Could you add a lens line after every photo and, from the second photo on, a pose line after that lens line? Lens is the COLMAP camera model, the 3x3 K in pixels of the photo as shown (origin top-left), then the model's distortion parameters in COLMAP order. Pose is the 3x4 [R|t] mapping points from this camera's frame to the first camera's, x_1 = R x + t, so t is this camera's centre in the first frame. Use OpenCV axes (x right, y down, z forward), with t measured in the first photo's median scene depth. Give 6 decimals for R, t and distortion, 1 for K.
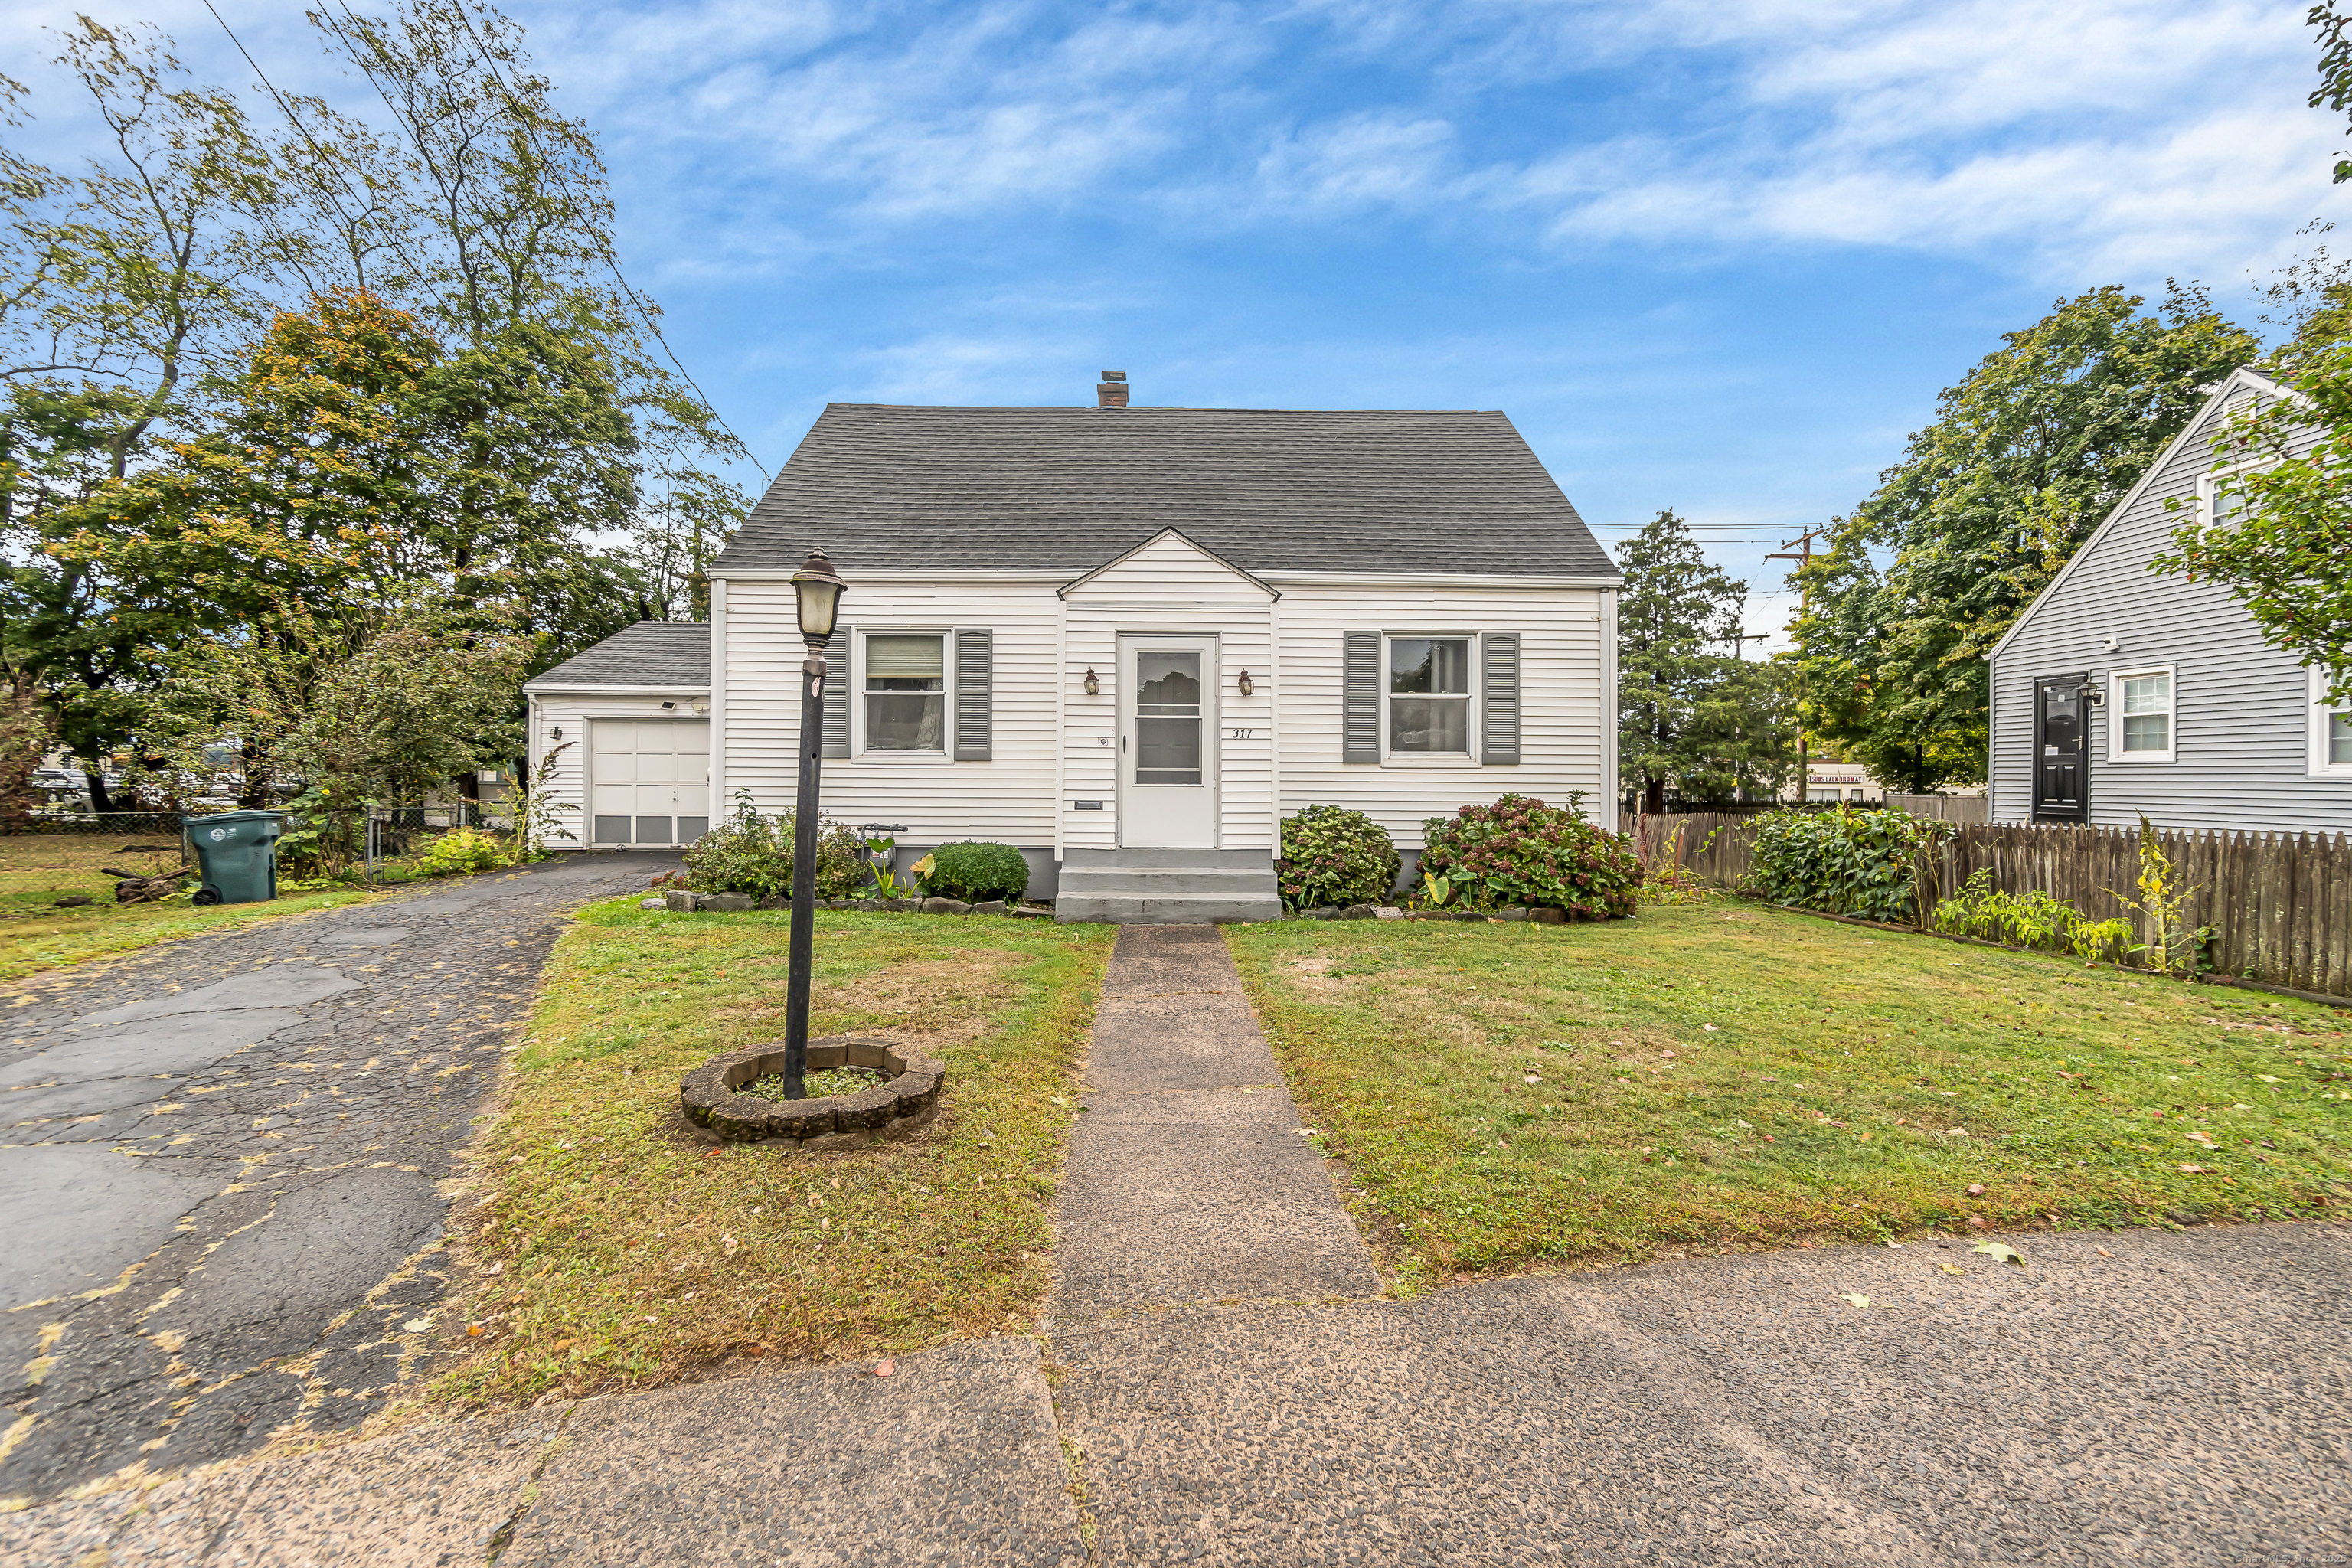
lens RADIAL K [[1017.1, 0, 1161.5], [0, 1017.1, 786.3], [0, 0, 1]] dist [-0.008129, 0.000769]
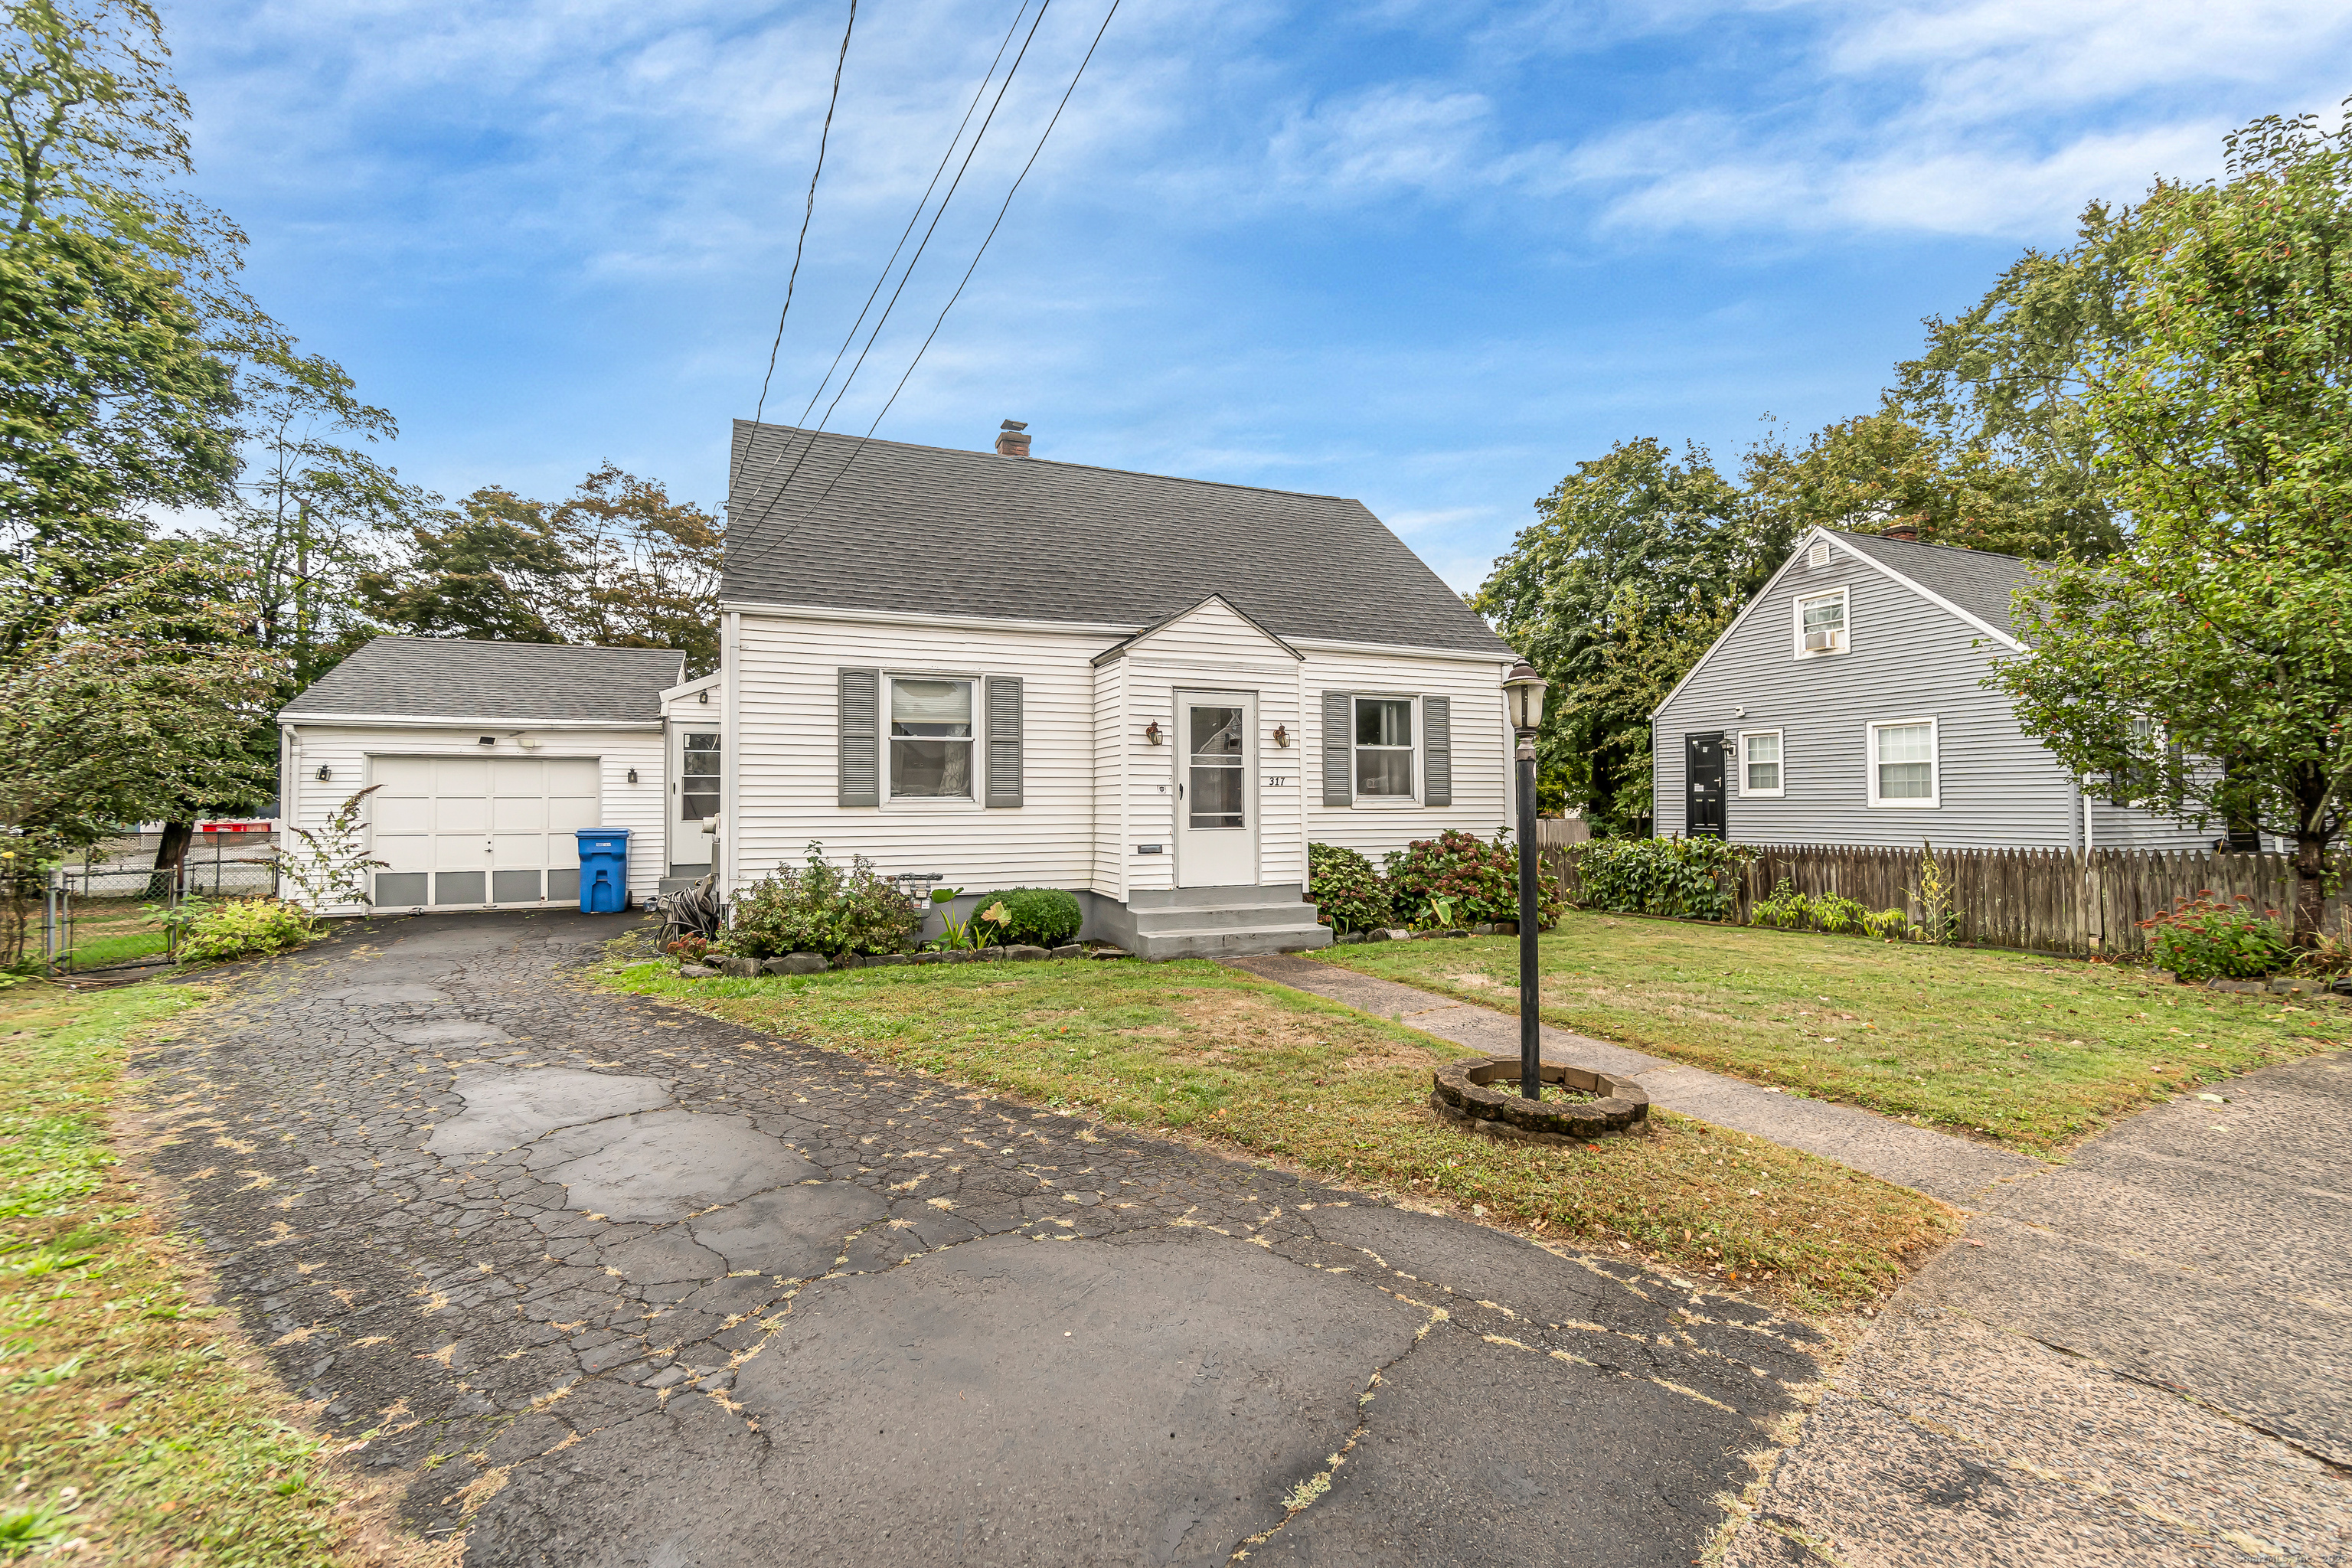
lens RADIAL K [[1017.1, 0, 1166.7], [0, 1017.1, 784.0], [0, 0, 1]] dist [-0.008129, 0.000769]
pose [[0.928470, -0.002470, 0.371399, -0.408813], [0.013999, 0.999500, -0.028348, -0.017270], [-0.371143, 0.031519, 0.928041, 0.005338]]
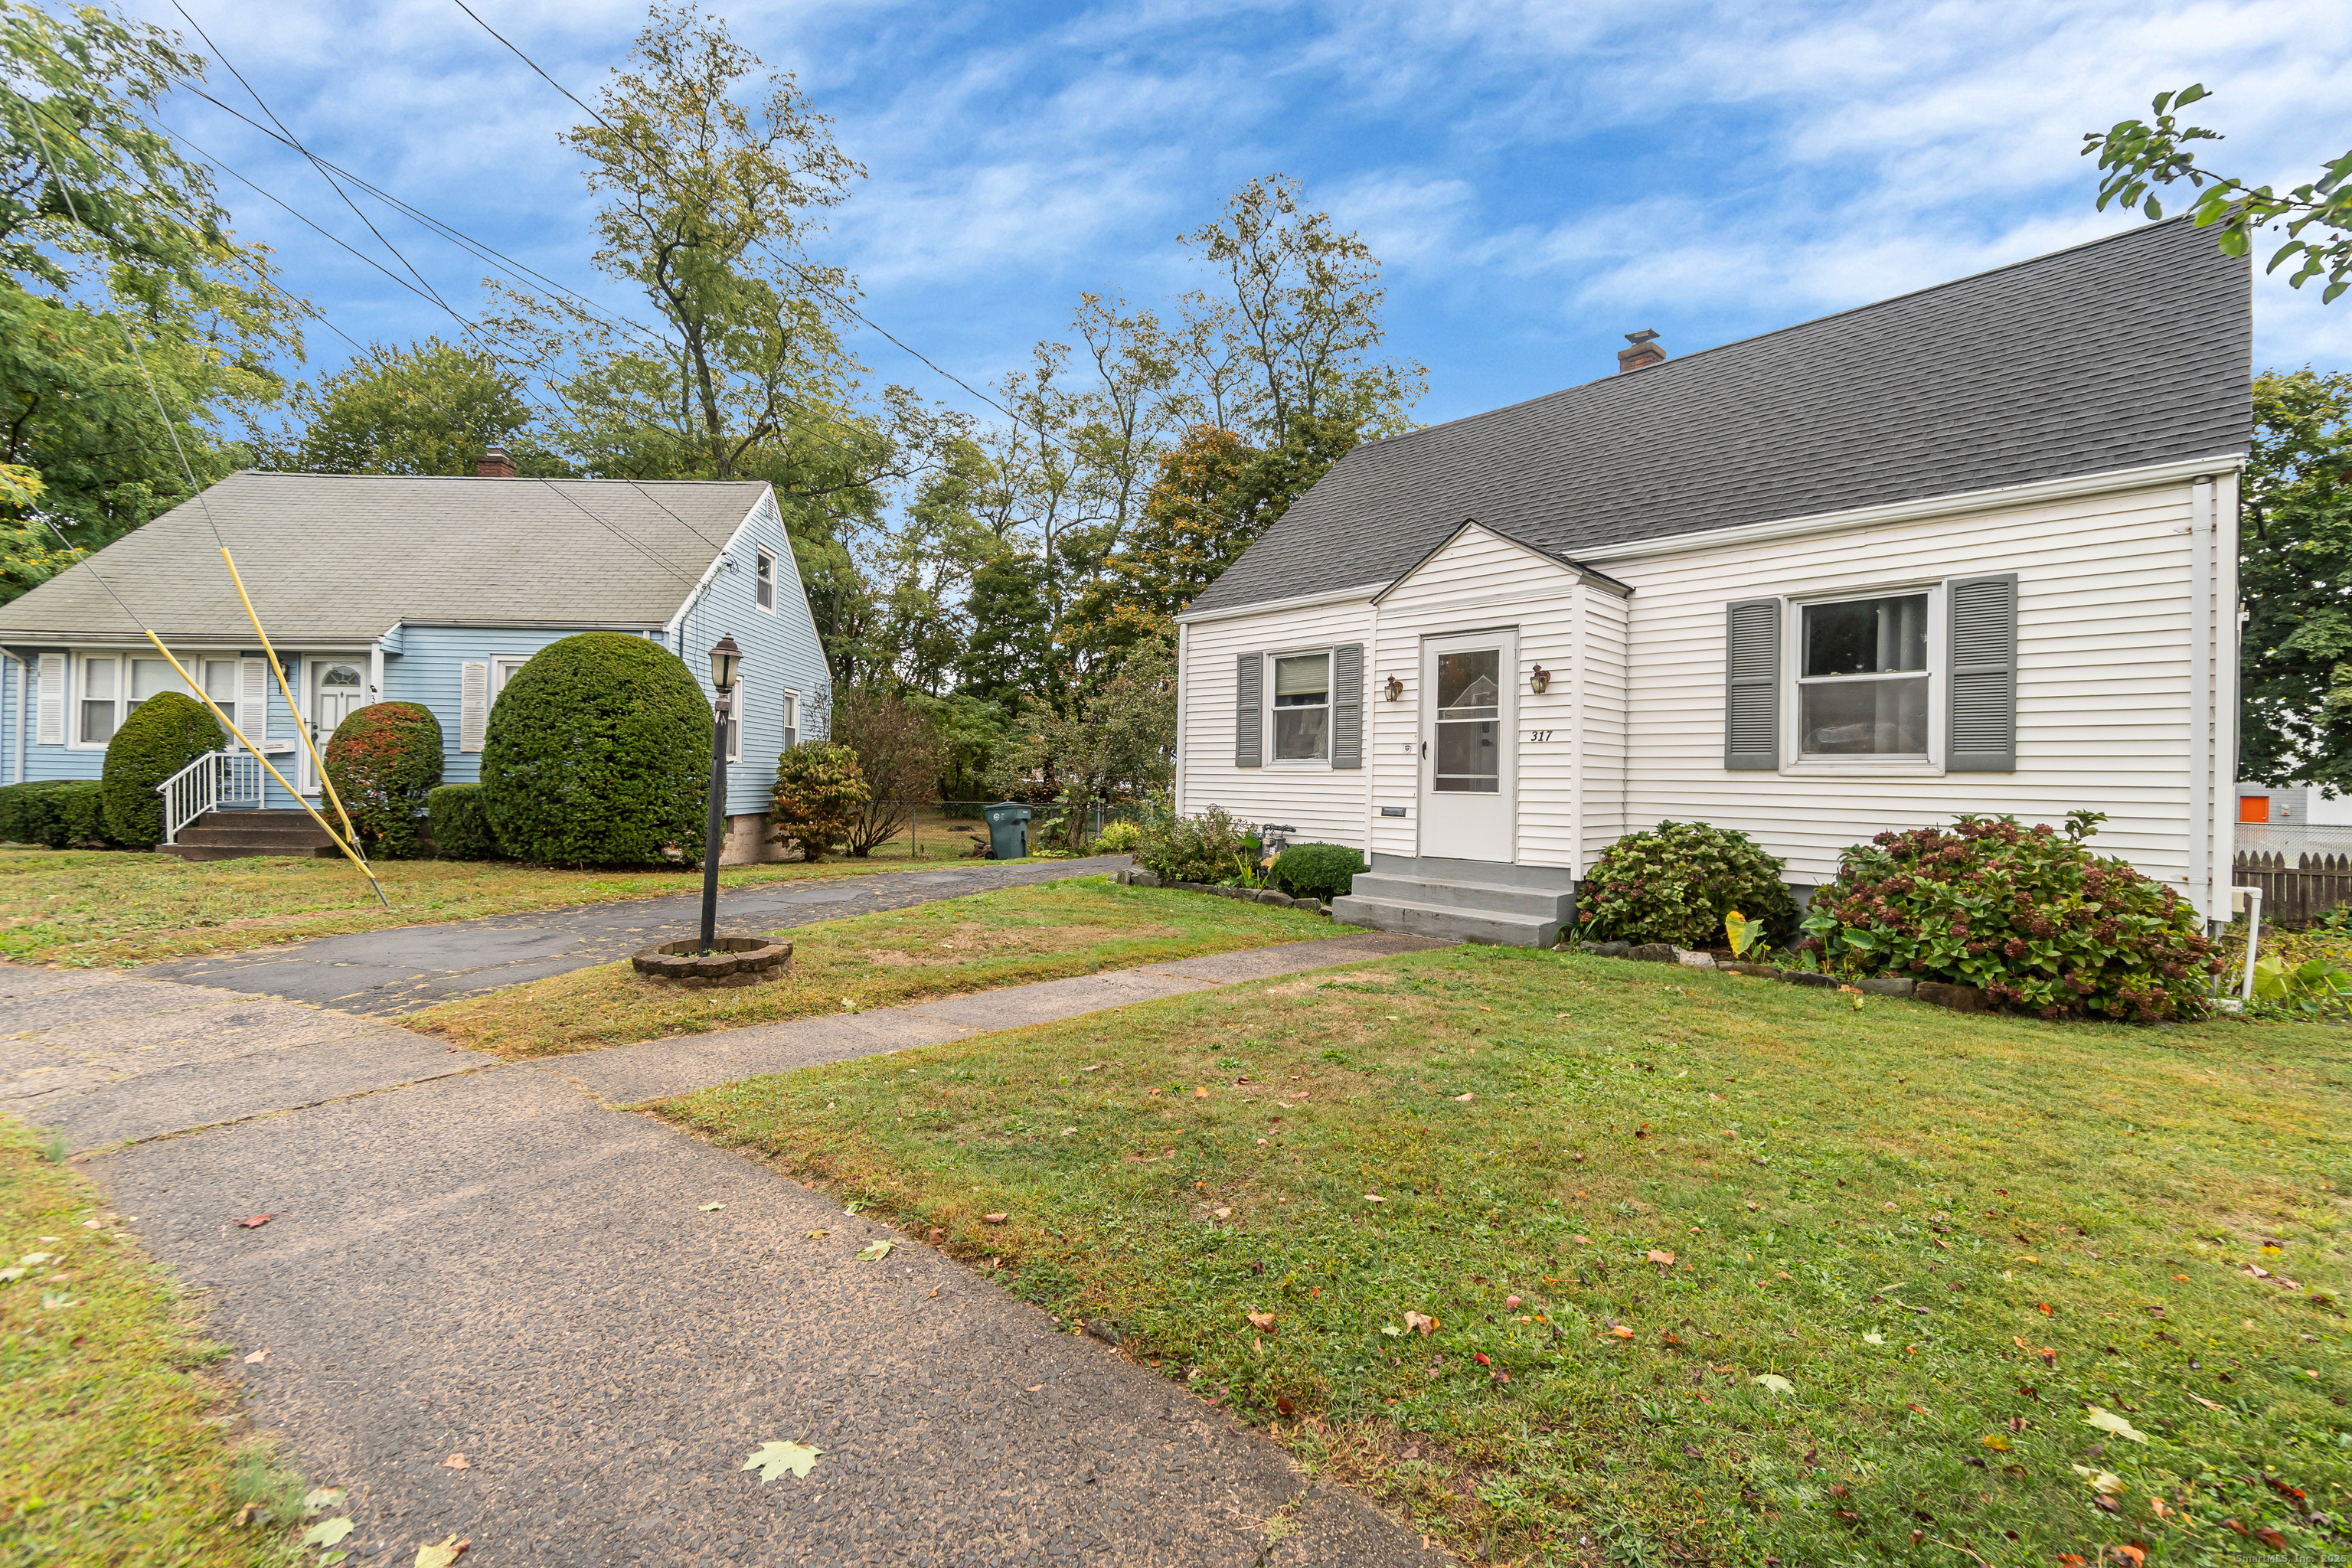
lens RADIAL K [[1017.1, 0, 1153.4], [0, 1017.1, 780.5], [0, 0, 1]] dist [-0.008129, 0.000769]
pose [[0.665160, 0.005676, -0.746680, 0.470920], [-0.019981, 0.999748, -0.010200, 0.002450], [0.746434, 0.021704, 0.665106, 0.143350]]
